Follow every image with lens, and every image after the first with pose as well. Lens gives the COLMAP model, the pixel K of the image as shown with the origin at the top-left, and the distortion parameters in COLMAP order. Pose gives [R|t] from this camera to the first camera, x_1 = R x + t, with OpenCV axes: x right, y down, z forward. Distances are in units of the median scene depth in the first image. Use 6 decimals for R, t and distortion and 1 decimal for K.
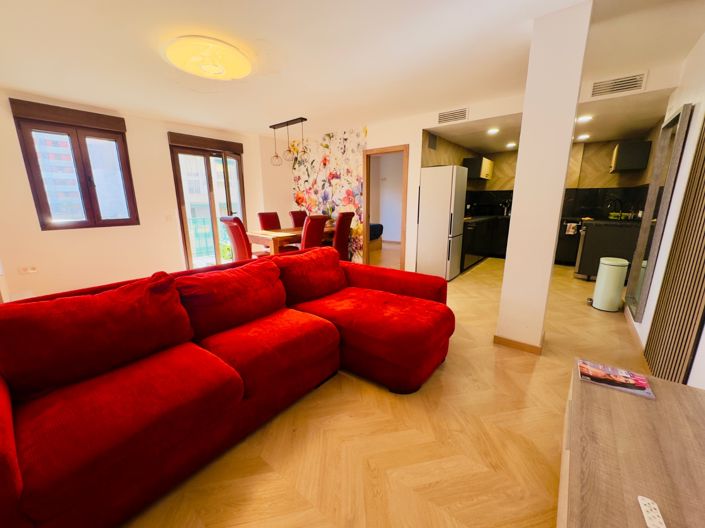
lens RADIAL K [[278.5, 0, 351.3], [0, 278.5, 263.1], [0, 0, 1]] dist [-0.002579, -0.000137]
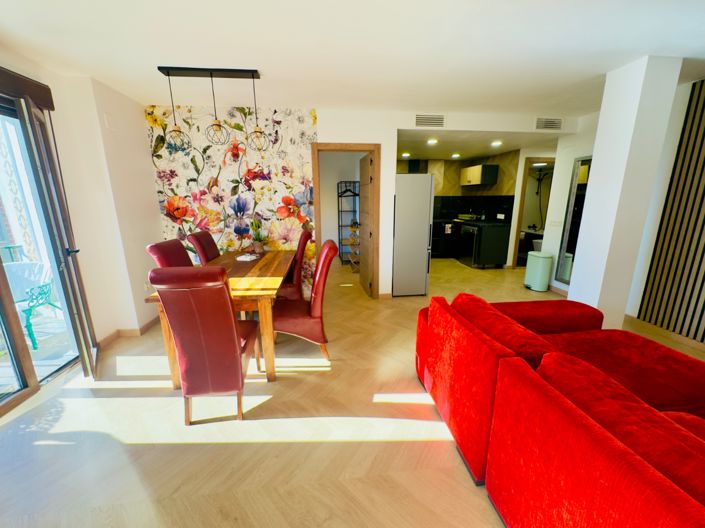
lens RADIAL K [[278.5, 0, 352.6], [0, 278.5, 263.5], [0, 0, 1]] dist [-0.002579, -0.000137]
pose [[0.715037, -0.158642, 0.680849, -0.381310], [0.155065, 0.985643, 0.066810, -0.116679], [-0.681672, 0.057804, 0.729371, 0.380944]]
